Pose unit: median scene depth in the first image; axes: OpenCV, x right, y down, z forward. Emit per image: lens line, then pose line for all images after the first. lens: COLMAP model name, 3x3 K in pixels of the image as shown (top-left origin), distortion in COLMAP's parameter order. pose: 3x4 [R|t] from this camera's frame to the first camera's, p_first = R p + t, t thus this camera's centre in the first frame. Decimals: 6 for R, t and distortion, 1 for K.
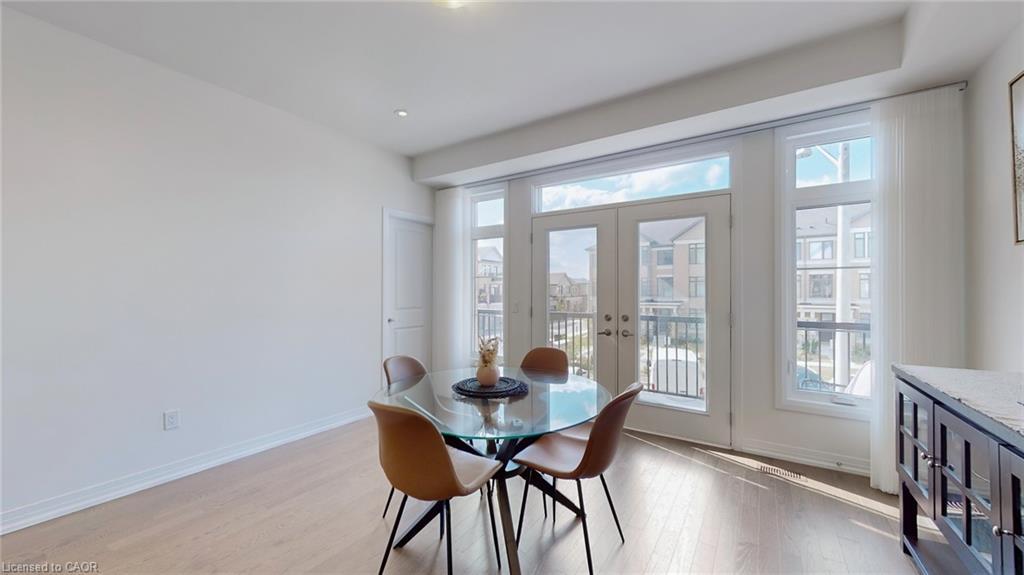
lens RADIAL K [[376.4, 0, 509.6], [0, 376.4, 289.4], [0, 0, 1]] dist [0.004593, 0.000455]
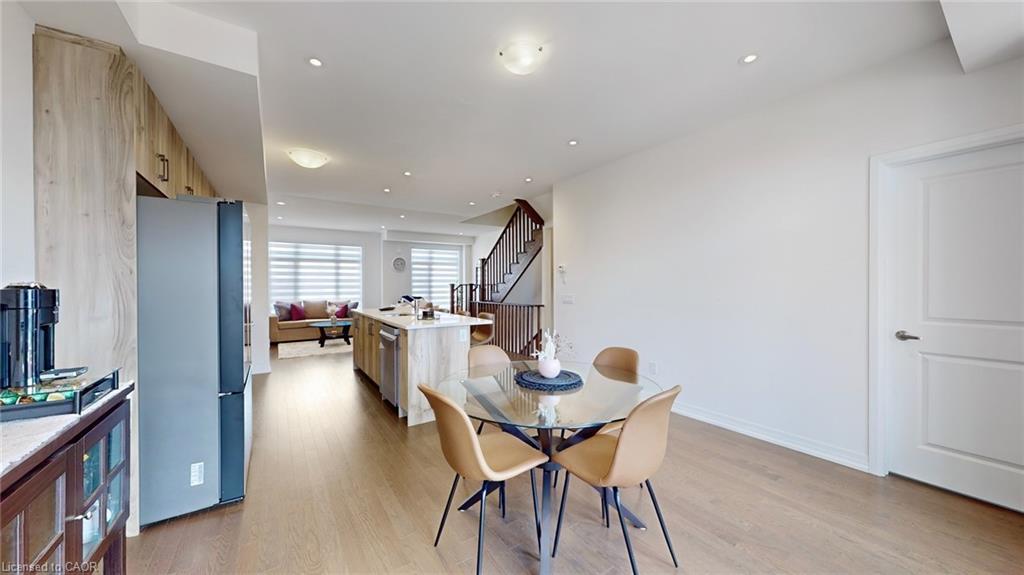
lens RADIAL K [[359.0, 0, 510.6], [0, 359.0, 287.2], [0, 0, 1]] dist [0.000111, -0.000017]
pose [[-0.388580, 0.001927, -0.921413, 0.545335], [0.005065, 0.999987, -0.000044, 0.001309], [0.921401, -0.004684, -0.388585, 0.773401]]
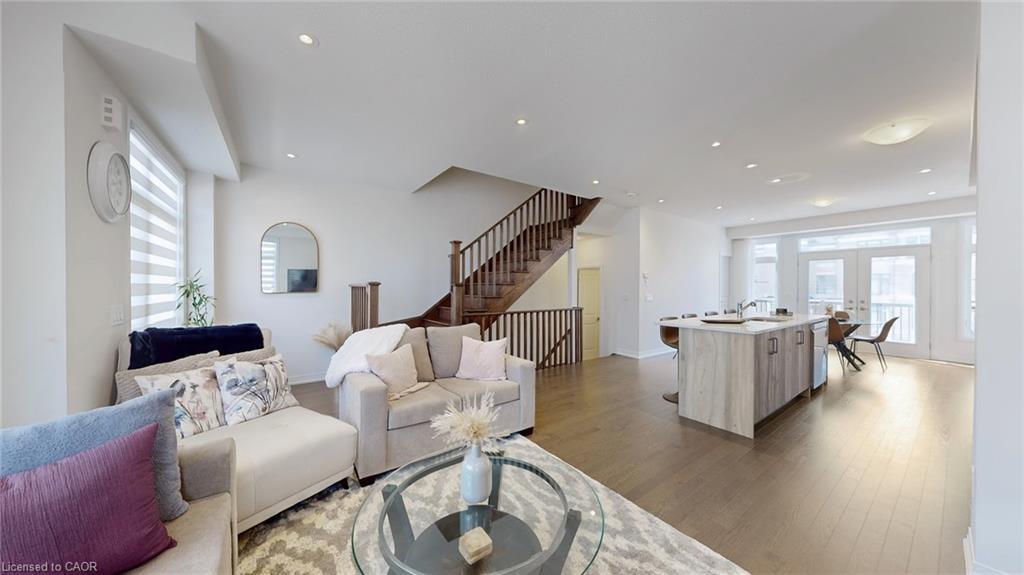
lens RADIAL K [[324.6, 0, 516.1], [0, 324.6, 290.1], [0, 0, 1]] dist [0.000393, 0.000005]
pose [[0.940068, 0.002363, -0.340978, -0.888310], [0.001527, 0.999937, 0.011138, -0.012854], [0.340983, -0.010992, 0.940005, -1.374195]]
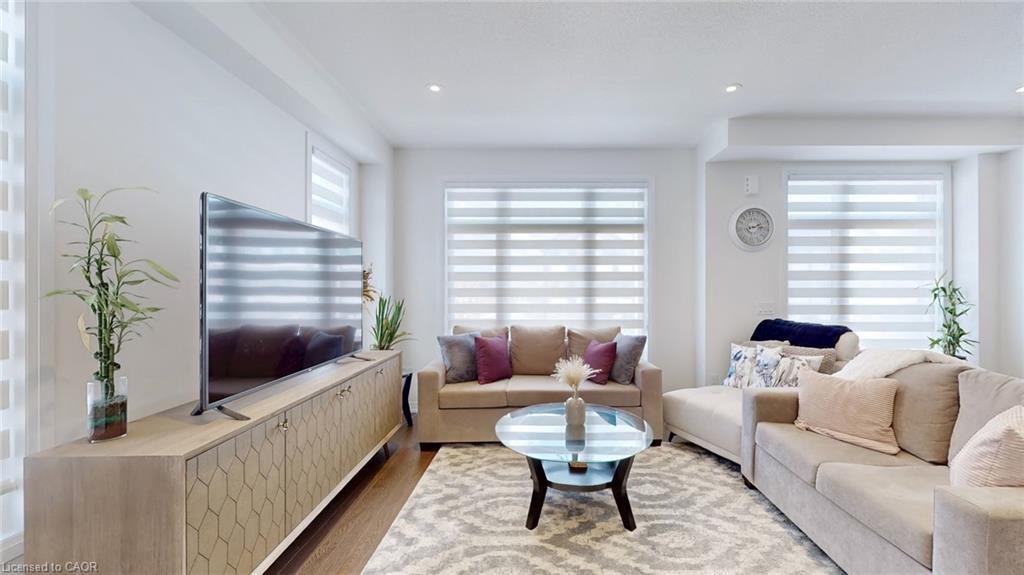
lens RADIAL K [[388.3, 0, 540.0], [0, 388.3, 291.1], [0, 0, 1]] dist [-0.000716, -0.000137]
pose [[-0.830641, -0.003986, -0.556794, -0.635667], [-0.002108, 0.999990, -0.004013, -0.005598], [0.556804, -0.002160, -0.830641, -0.558860]]
